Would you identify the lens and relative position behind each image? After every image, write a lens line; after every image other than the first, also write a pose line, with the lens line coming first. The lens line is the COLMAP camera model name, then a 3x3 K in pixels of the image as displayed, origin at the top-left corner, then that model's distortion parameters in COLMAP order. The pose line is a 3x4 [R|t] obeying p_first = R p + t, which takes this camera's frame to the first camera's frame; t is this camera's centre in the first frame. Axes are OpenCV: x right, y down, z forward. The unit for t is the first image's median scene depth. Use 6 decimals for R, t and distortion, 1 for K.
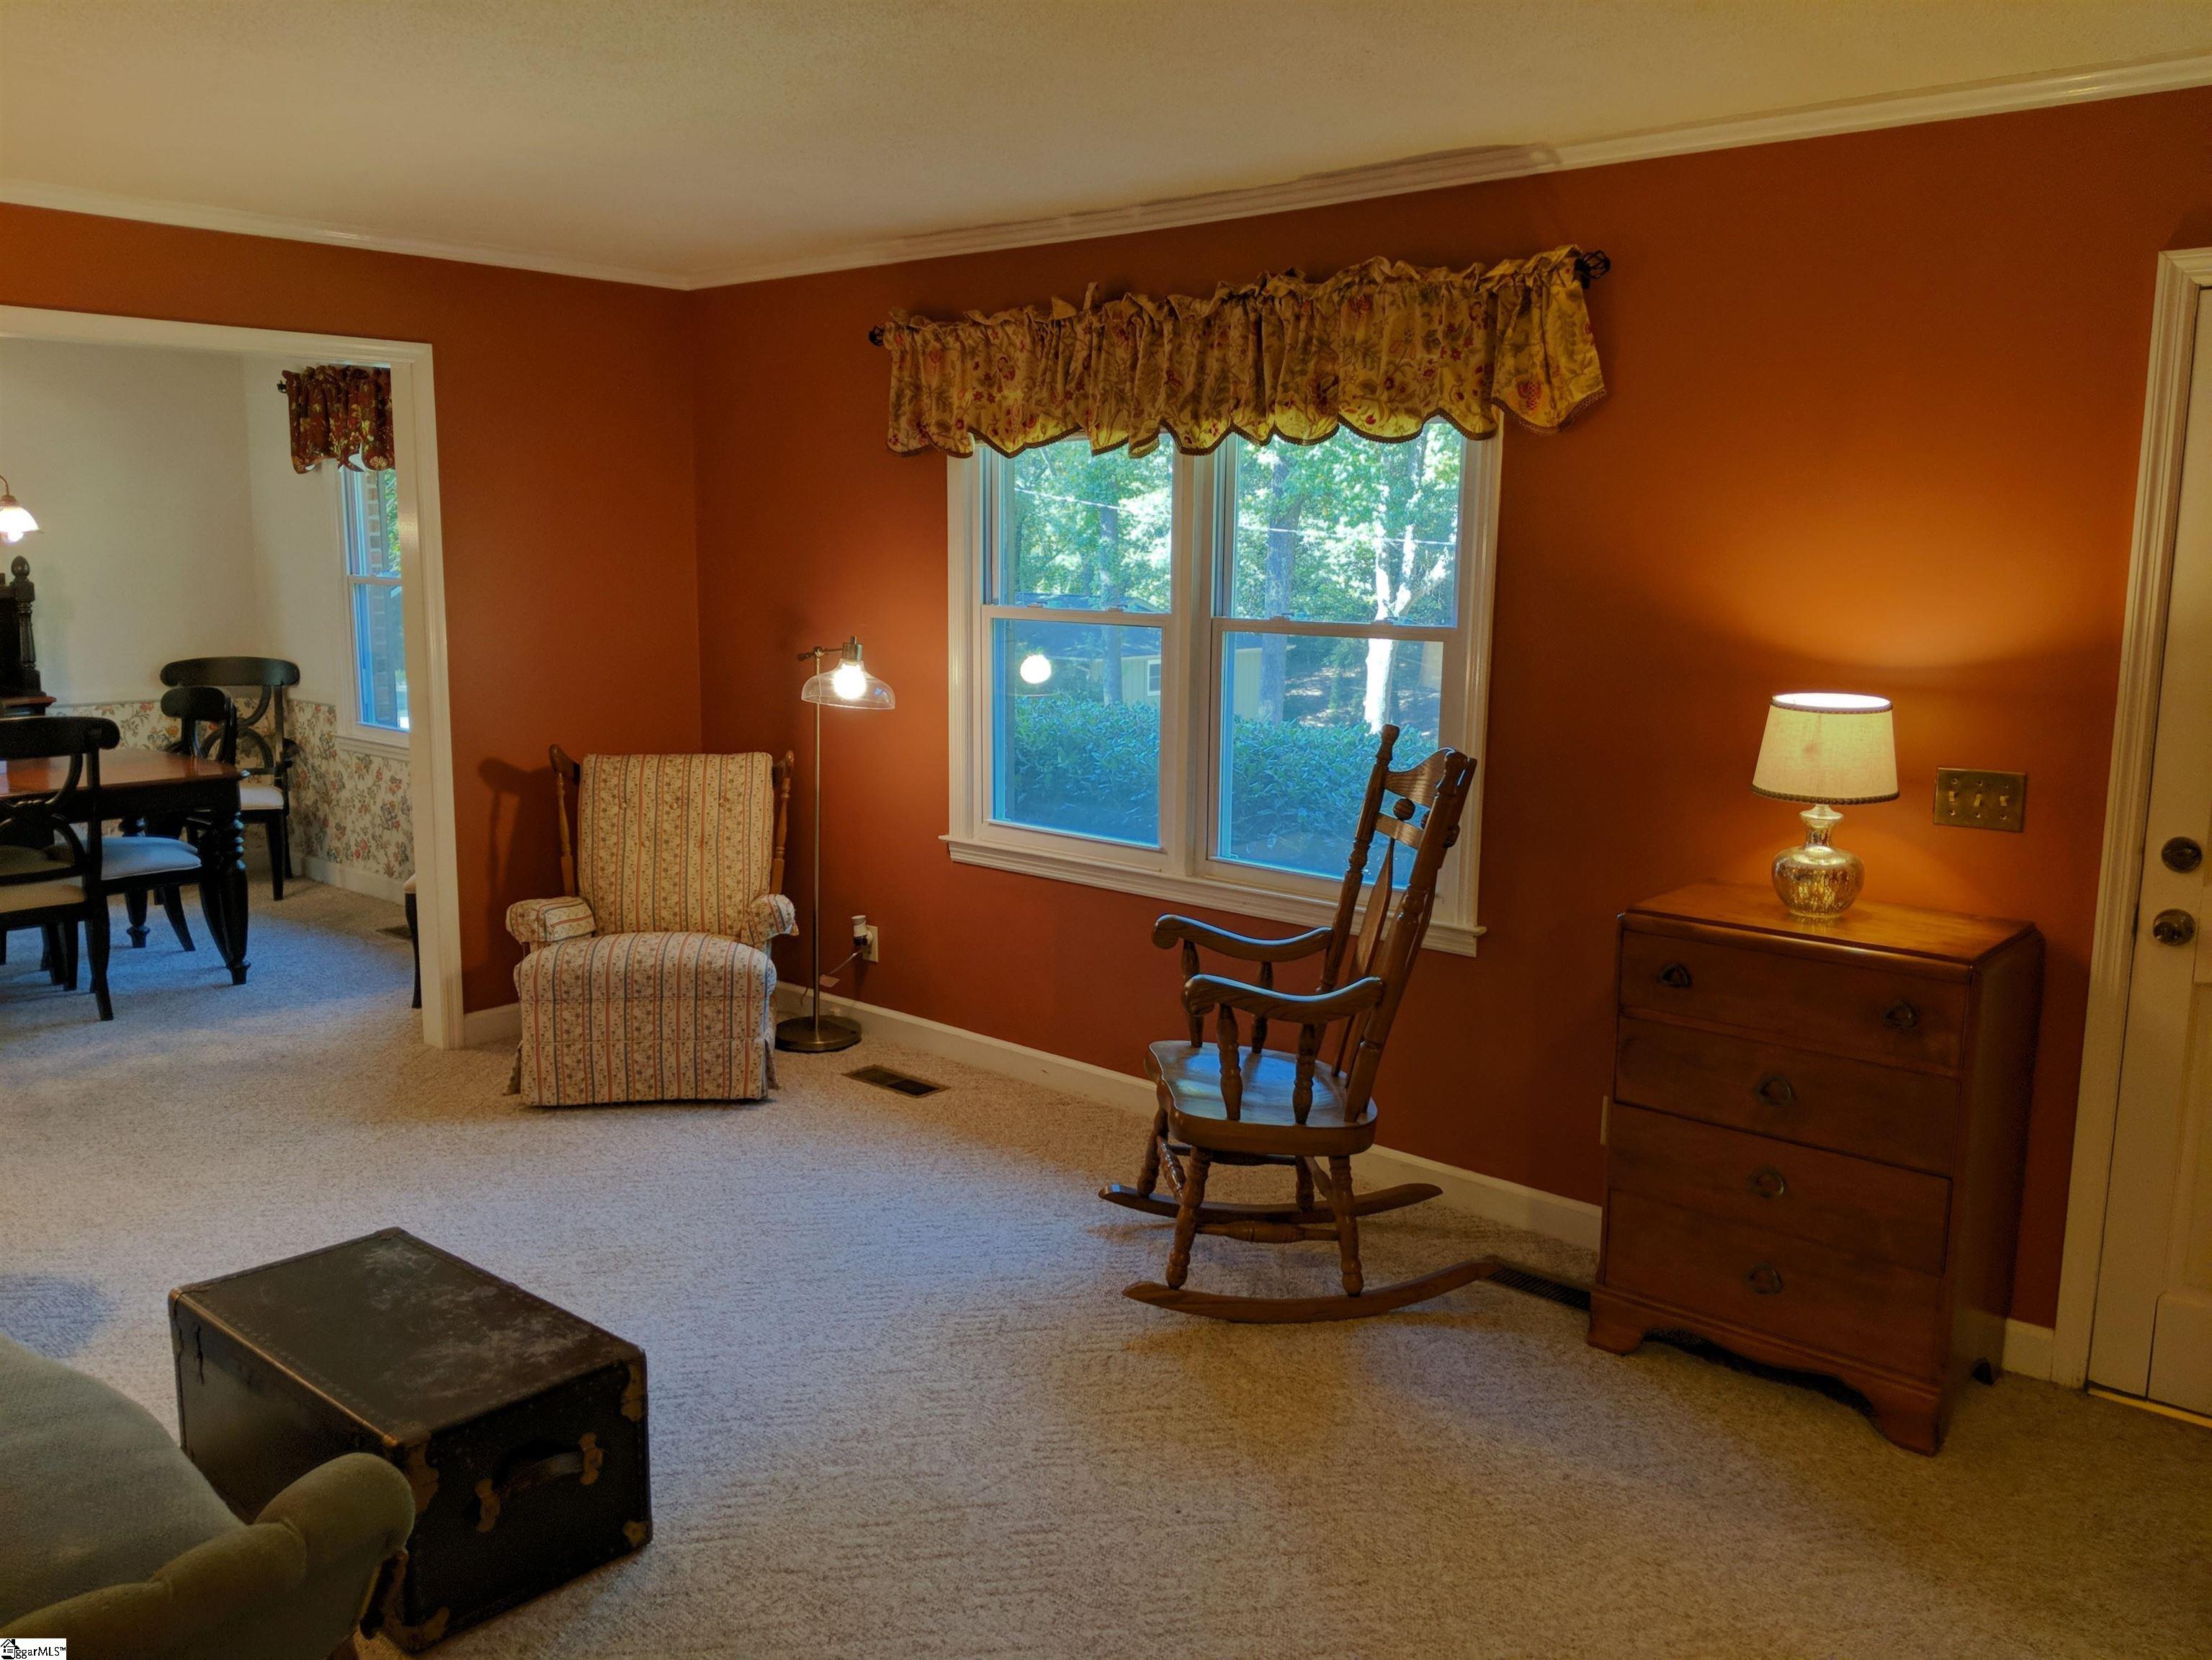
lens RADIAL K [[1785.9, 0, 1127.3], [0, 1785.9, 820.6], [0, 0, 1]] dist [-0.010664, -0.013534]
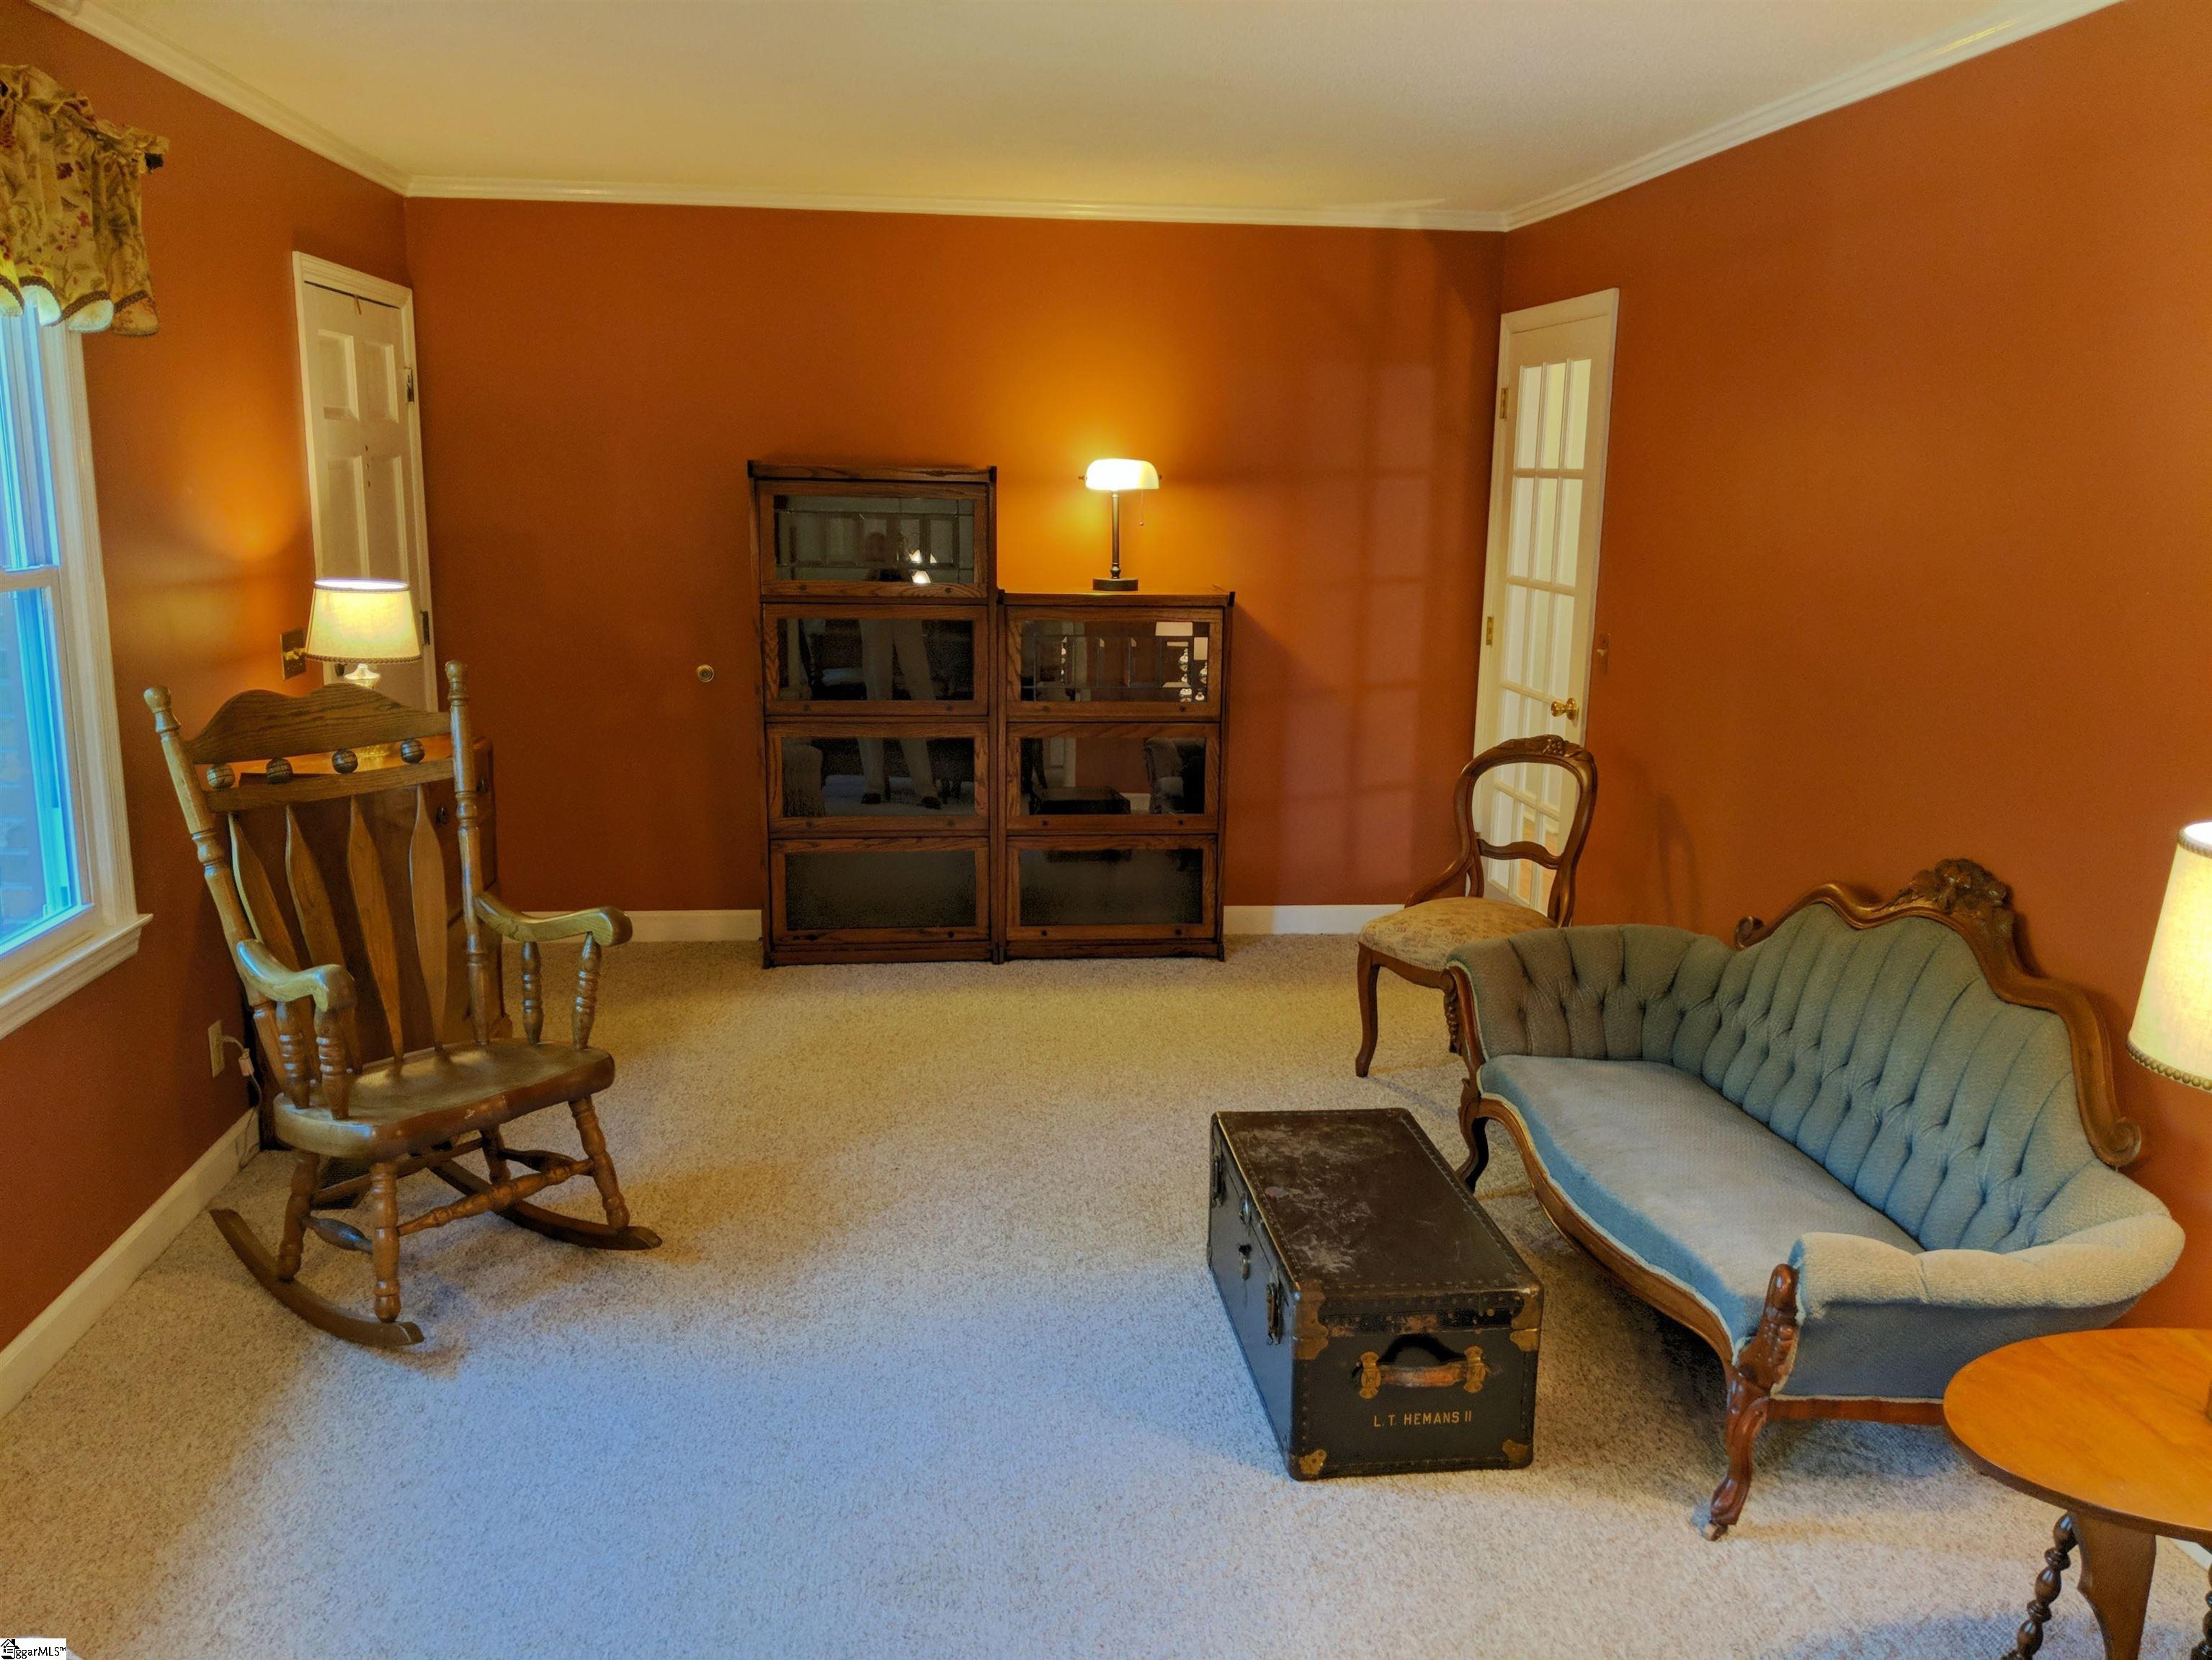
lens RADIAL K [[1785.7, 0, 1114.0], [0, 1785.7, 847.0], [0, 0, 1]] dist [-0.010664, -0.013534]
pose [[-0.738877, -0.150673, 0.656779, -0.972942], [0.086753, 0.945298, 0.314460, -0.276153], [-0.668232, 0.289325, -0.685388, 1.763196]]
